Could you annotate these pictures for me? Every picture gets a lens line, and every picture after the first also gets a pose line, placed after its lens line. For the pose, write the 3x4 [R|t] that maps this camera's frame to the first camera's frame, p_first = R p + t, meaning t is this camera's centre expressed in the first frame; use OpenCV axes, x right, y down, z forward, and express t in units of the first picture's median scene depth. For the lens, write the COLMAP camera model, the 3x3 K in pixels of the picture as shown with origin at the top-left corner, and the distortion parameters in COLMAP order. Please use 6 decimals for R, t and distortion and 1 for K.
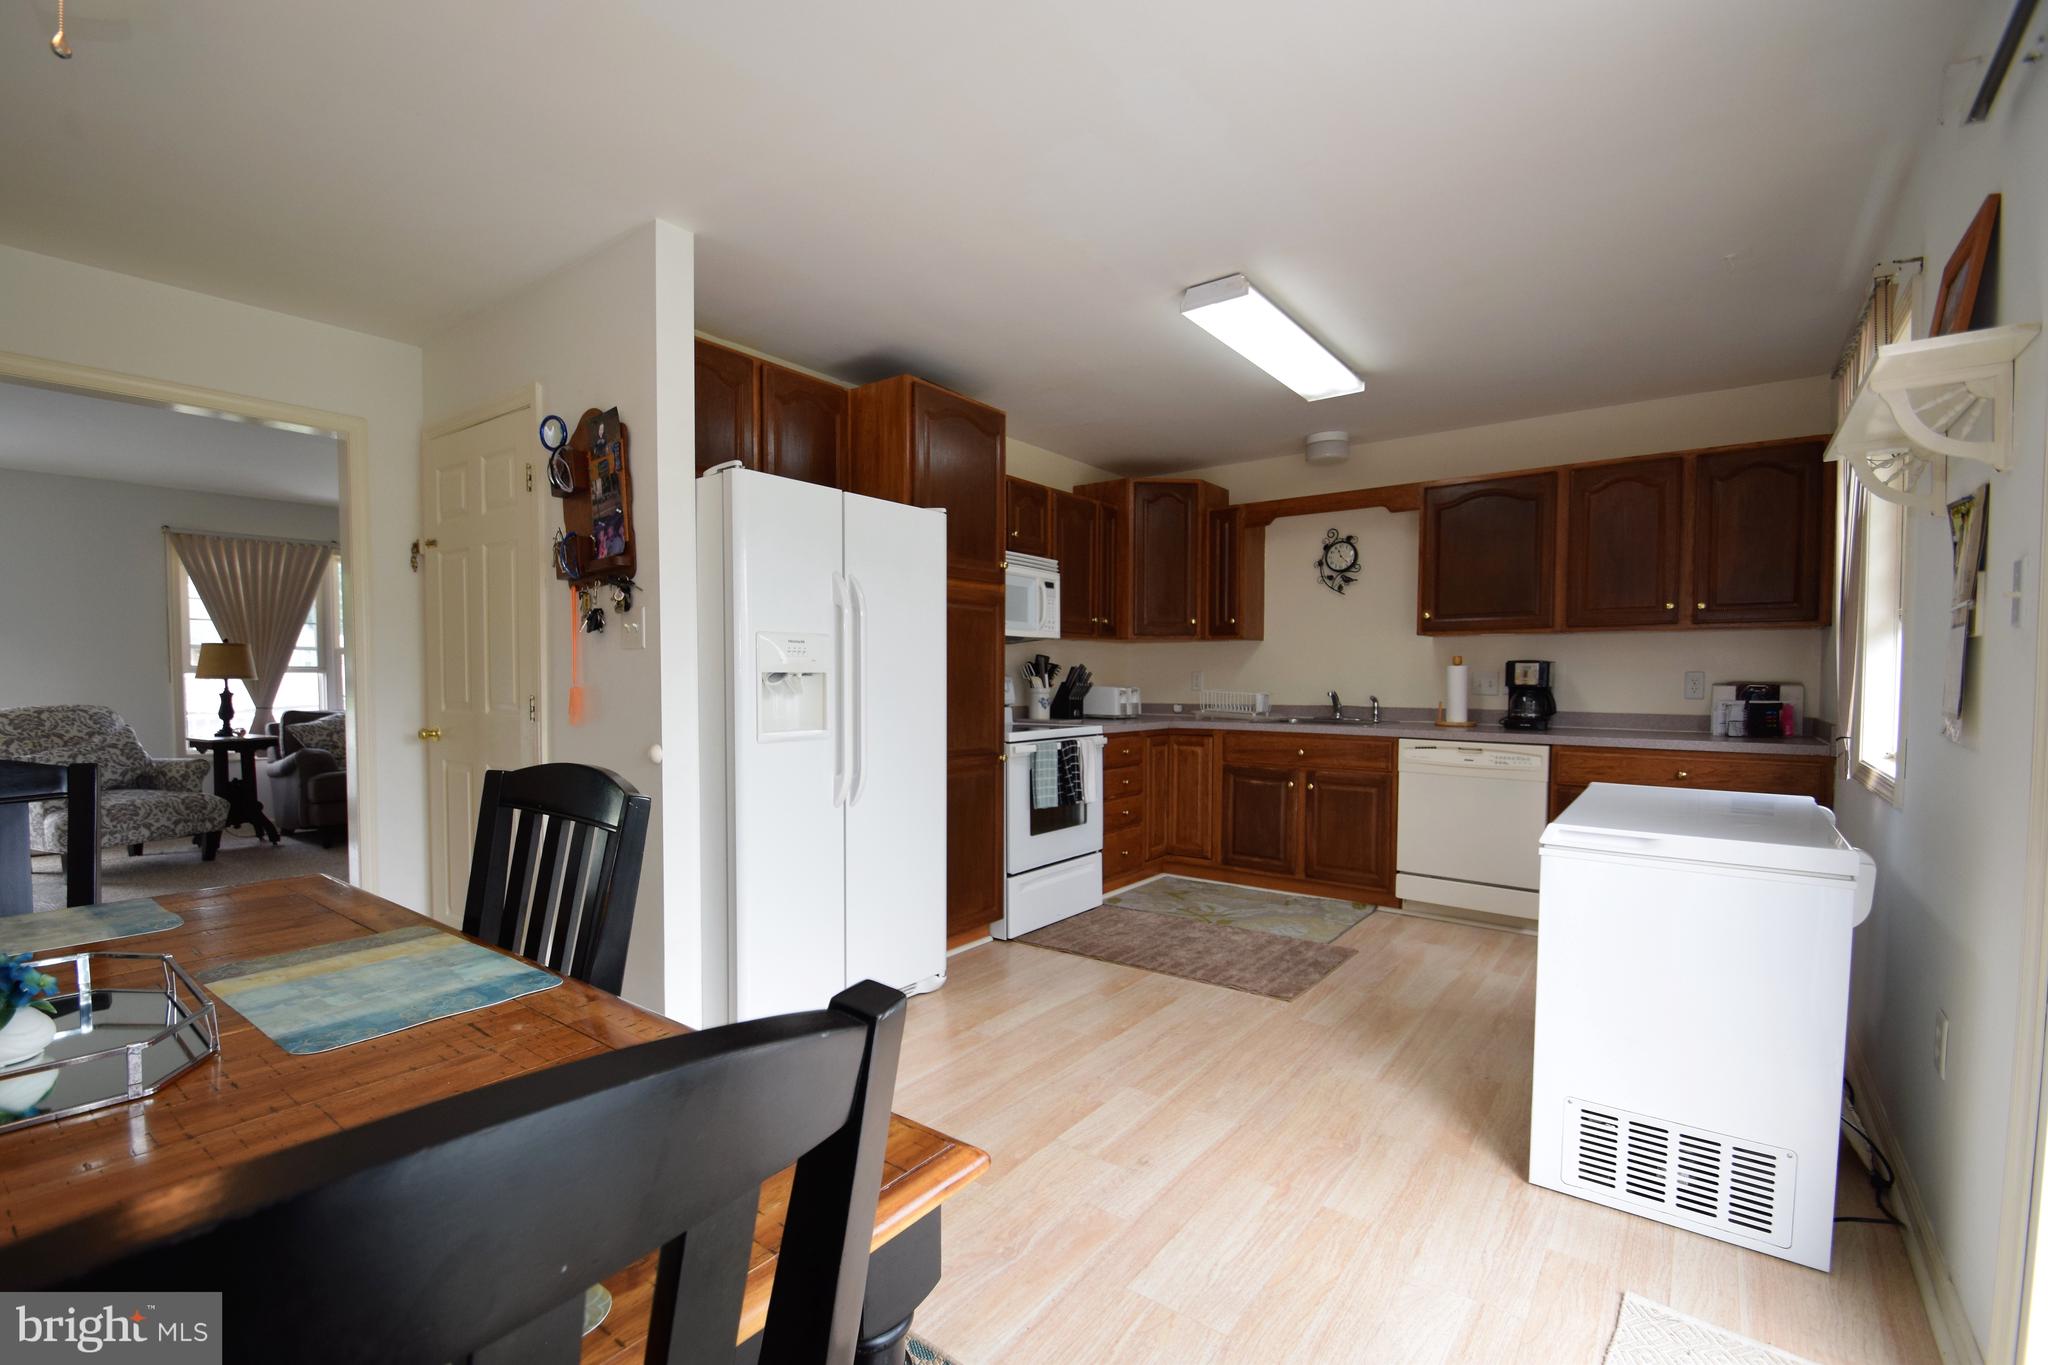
lens RADIAL K [[896.3, 0, 991.5], [0, 896.3, 712.8], [0, 0, 1]] dist [0.003864, -0.011084]
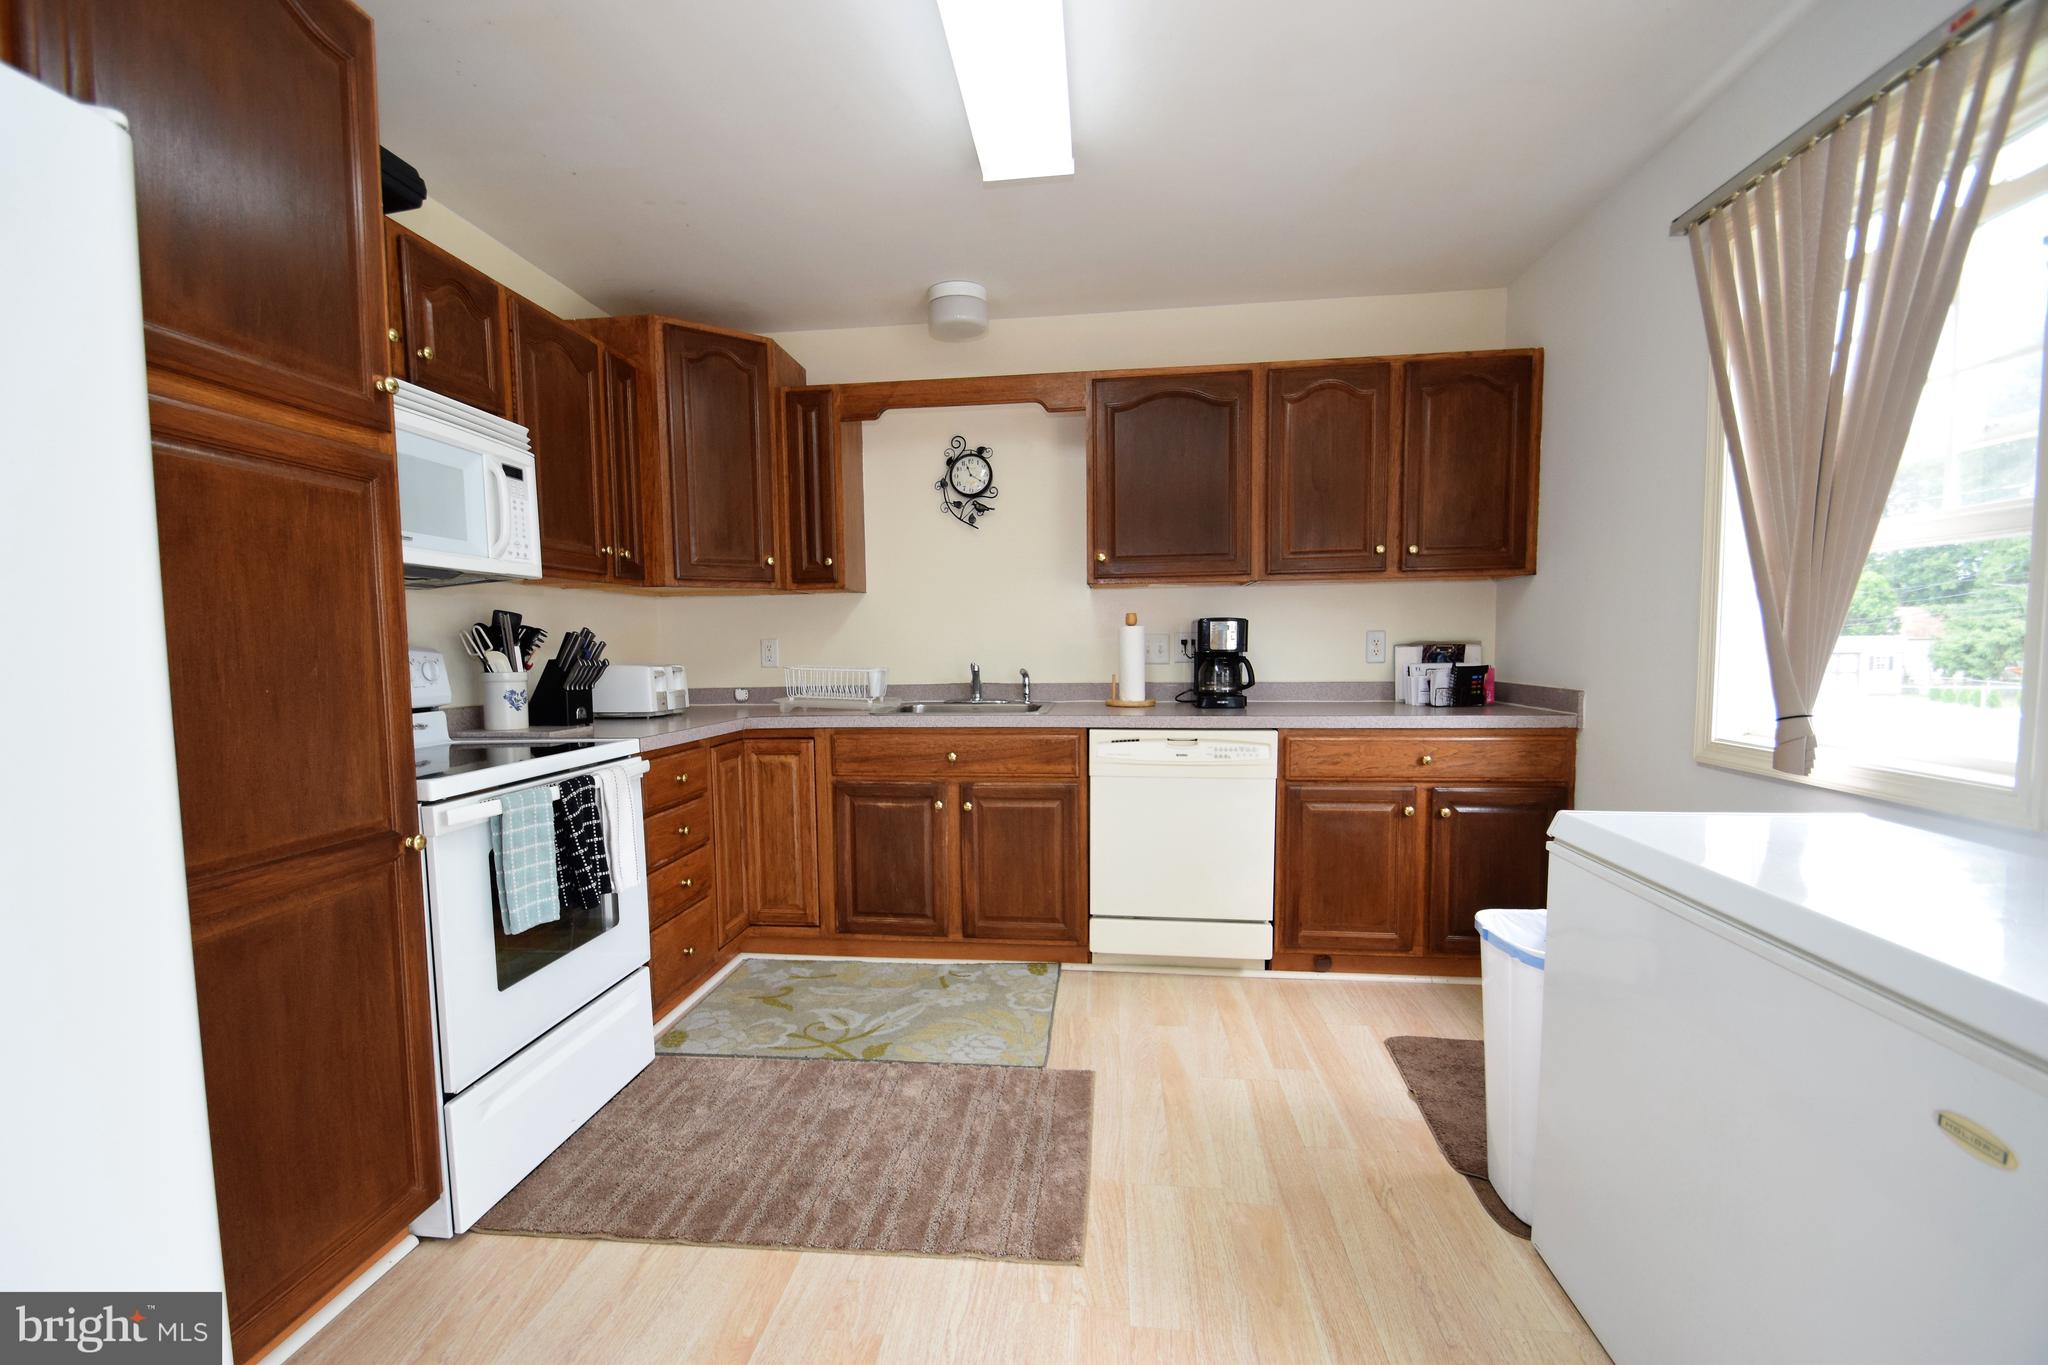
lens RADIAL K [[896.3, 0, 994.2], [0, 896.3, 712.2], [0, 0, 1]] dist [0.003864, -0.011084]
pose [[0.853209, -0.054166, 0.518749, 0.029863], [0.037808, 0.998399, 0.042065, -0.018591], [-0.520198, -0.016277, 0.853891, 0.479970]]
